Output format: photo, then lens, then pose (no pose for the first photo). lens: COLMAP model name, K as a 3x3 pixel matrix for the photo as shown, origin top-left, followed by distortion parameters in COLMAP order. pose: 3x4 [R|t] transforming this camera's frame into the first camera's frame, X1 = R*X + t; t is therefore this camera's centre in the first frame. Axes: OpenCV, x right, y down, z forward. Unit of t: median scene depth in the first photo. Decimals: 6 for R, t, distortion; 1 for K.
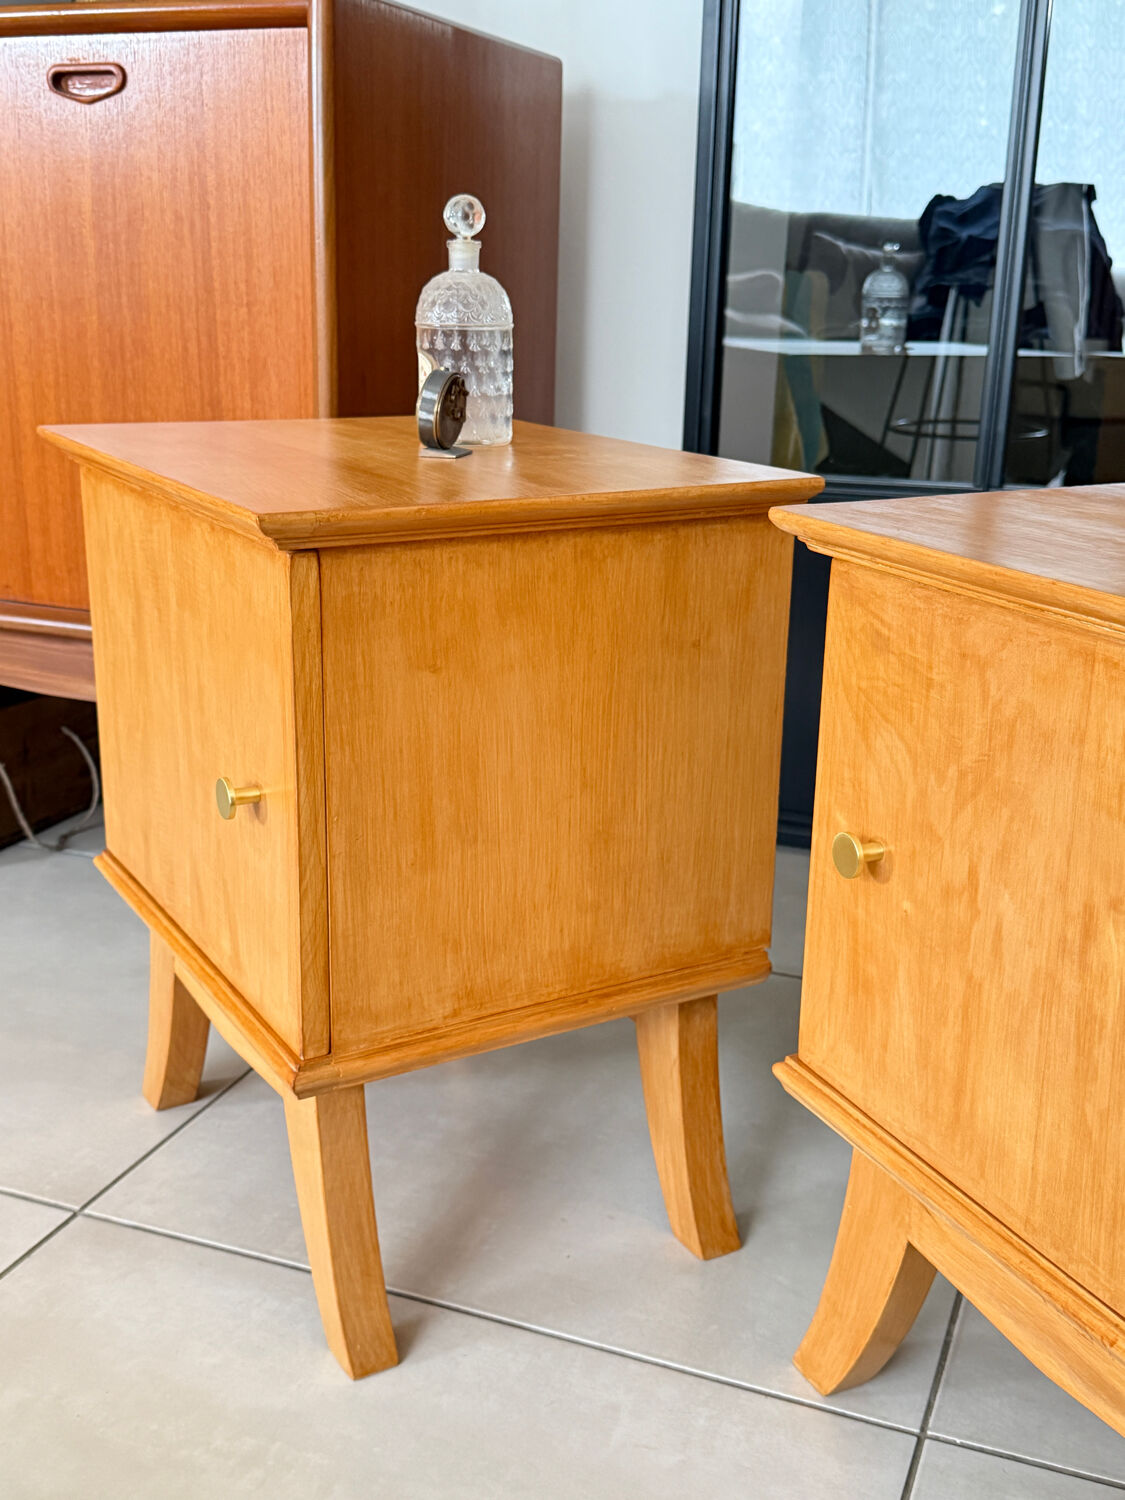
lens RADIAL K [[1590.6, 0, 563.3], [0, 1590.6, 750.9], [0, 0, 1]] dist [0.175422, -0.420726]
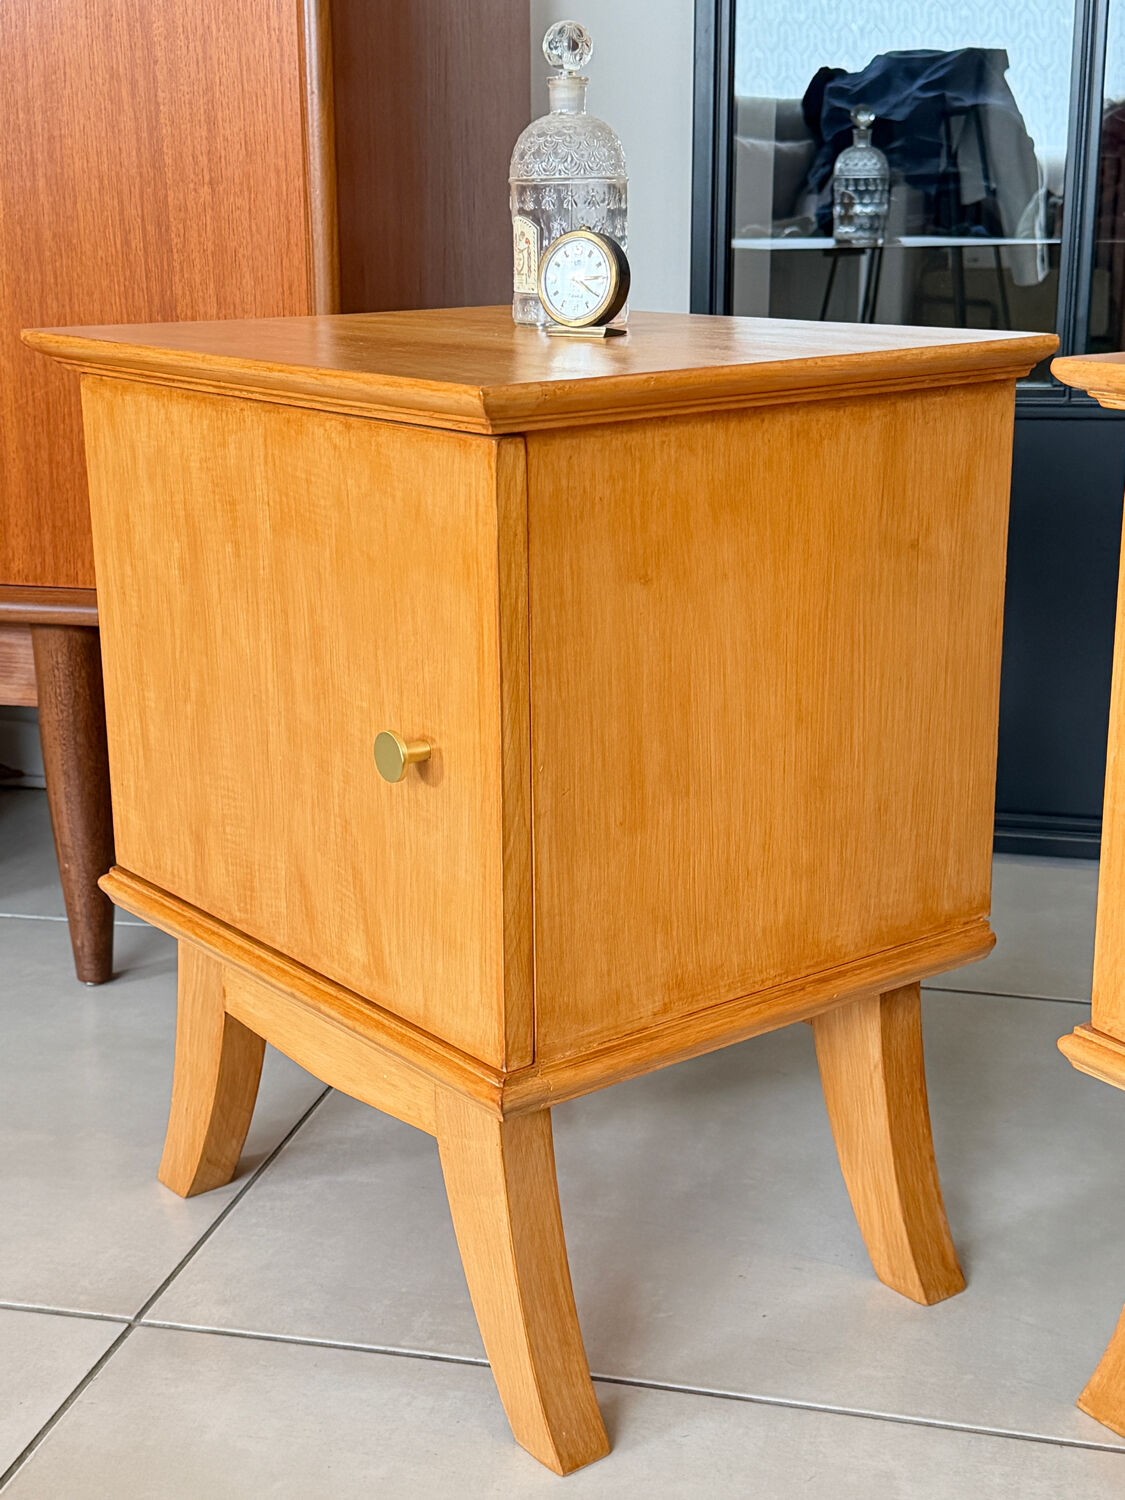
lens RADIAL K [[2033.3, 0, 562.0], [0, 2033.3, 753.9], [0, 0, 1]] dist [0.157875, -0.336992]
pose [[0.991509, -0.062437, 0.114071, -0.220210], [0.064968, 0.997714, -0.018600, 0.048276], [-0.112649, 0.025853, 0.993298, -0.028644]]
